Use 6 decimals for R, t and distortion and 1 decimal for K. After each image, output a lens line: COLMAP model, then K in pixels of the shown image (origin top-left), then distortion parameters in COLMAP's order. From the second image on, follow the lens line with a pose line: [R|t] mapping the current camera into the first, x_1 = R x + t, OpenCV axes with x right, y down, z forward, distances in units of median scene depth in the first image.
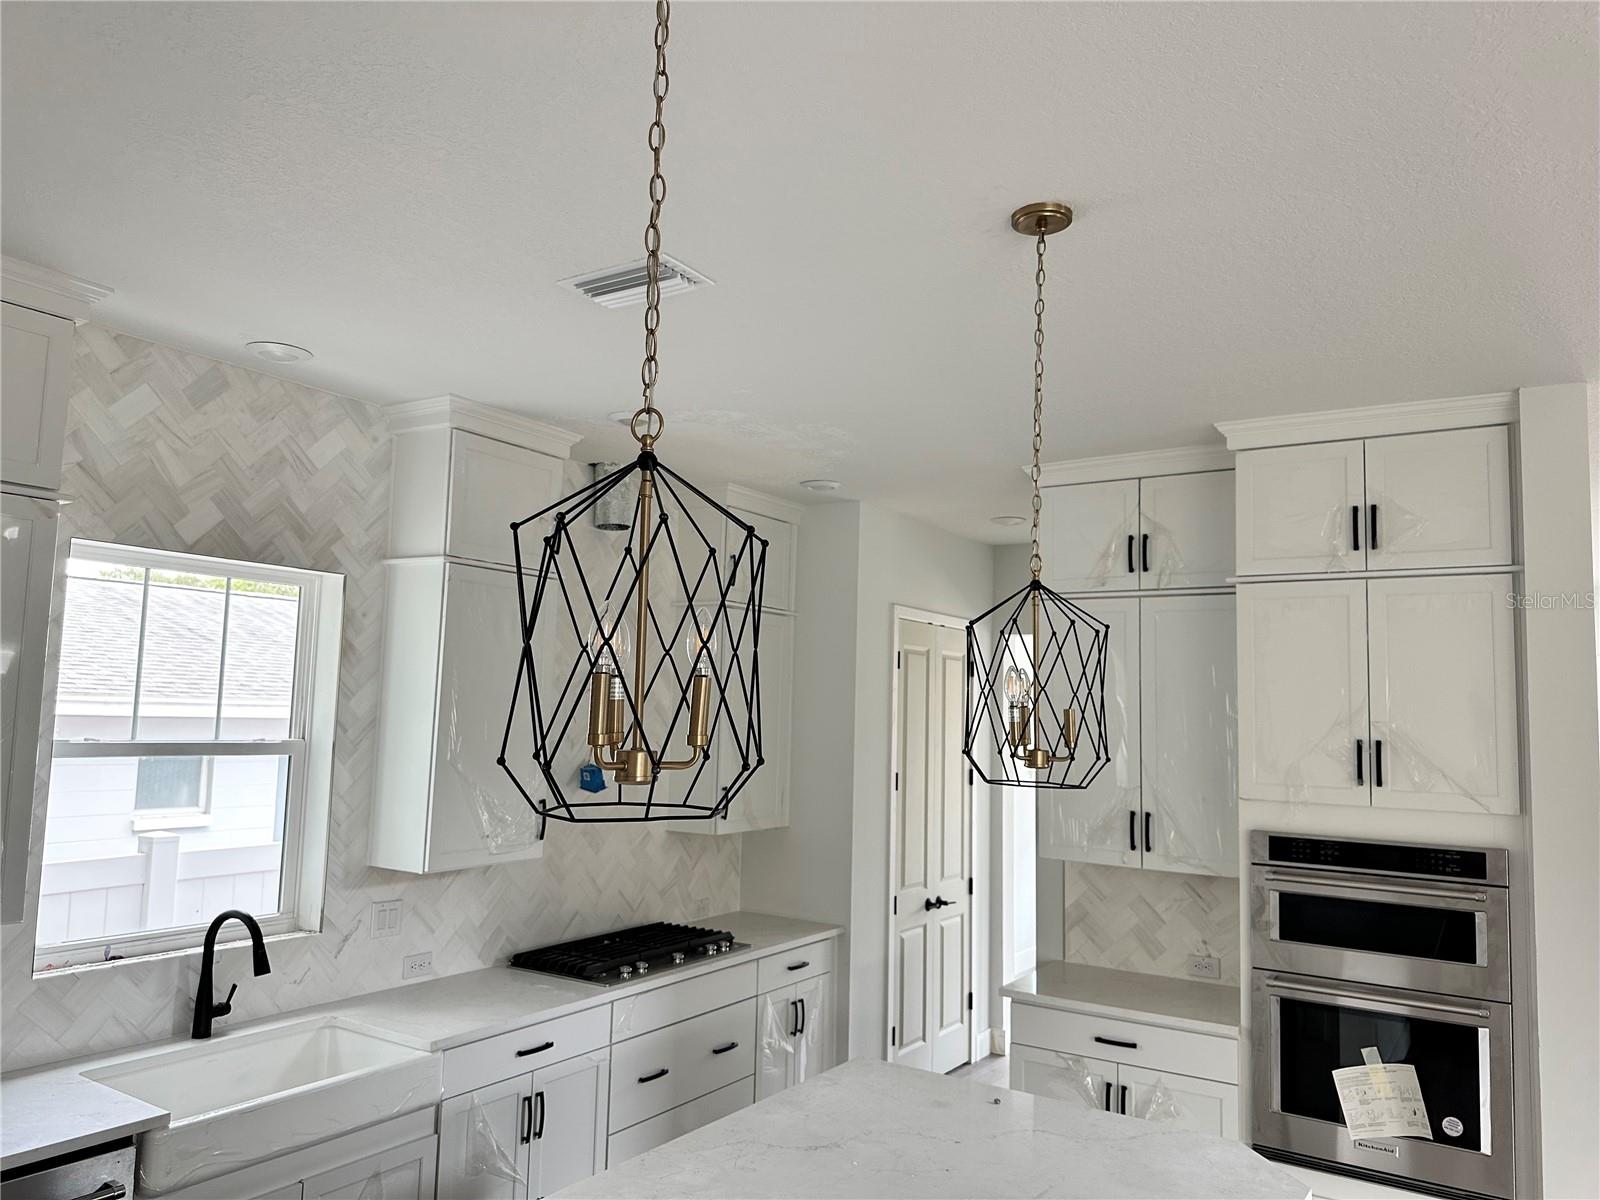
lens RADIAL K [[1083.1, 0, 800.0], [0, 1083.1, 600.0], [0, 0, 1]] dist [0.039616, -0.087537]
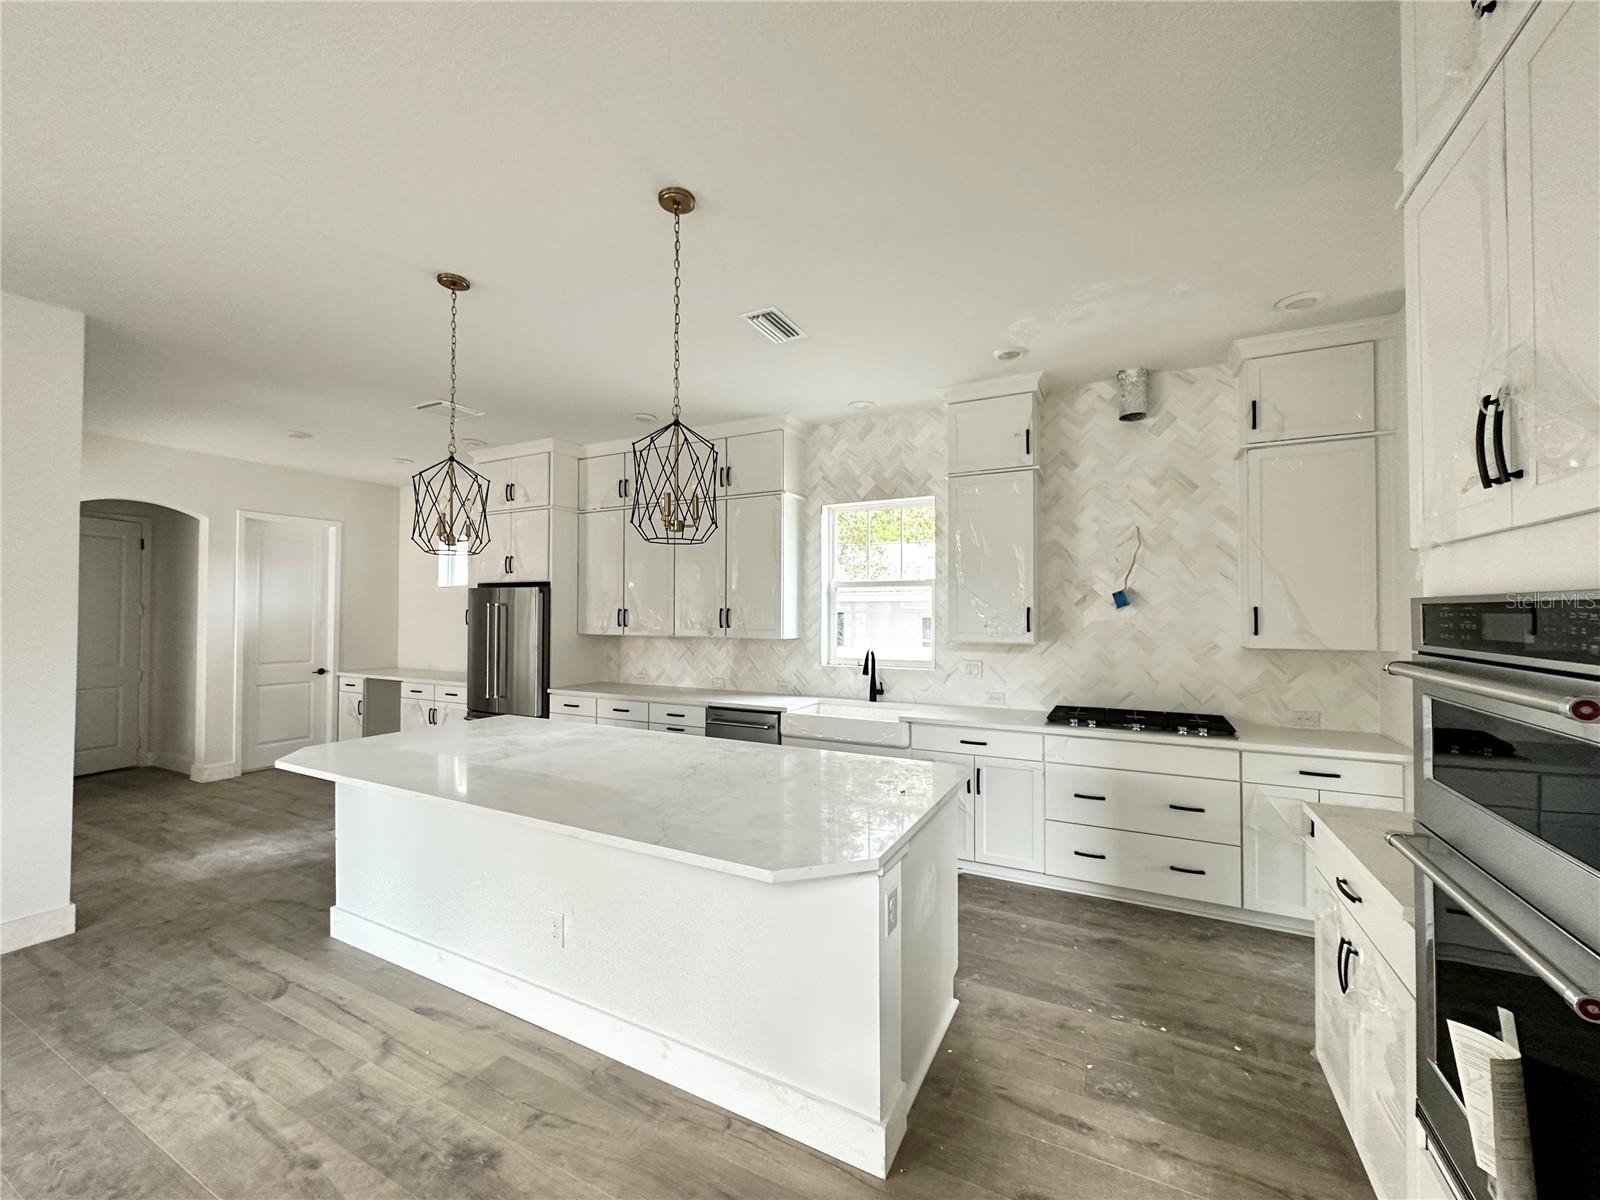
lens RADIAL K [[634.7, 0, 800.0], [0, 634.7, 600.0], [0, 0, 1]] dist [0.001533, 0.000153]
pose [[0.112792, -0.045062, -0.992596, 0.746529], [0.108954, 0.993508, -0.032722, 0.188953], [0.987627, -0.104457, 0.116969, 0.628389]]
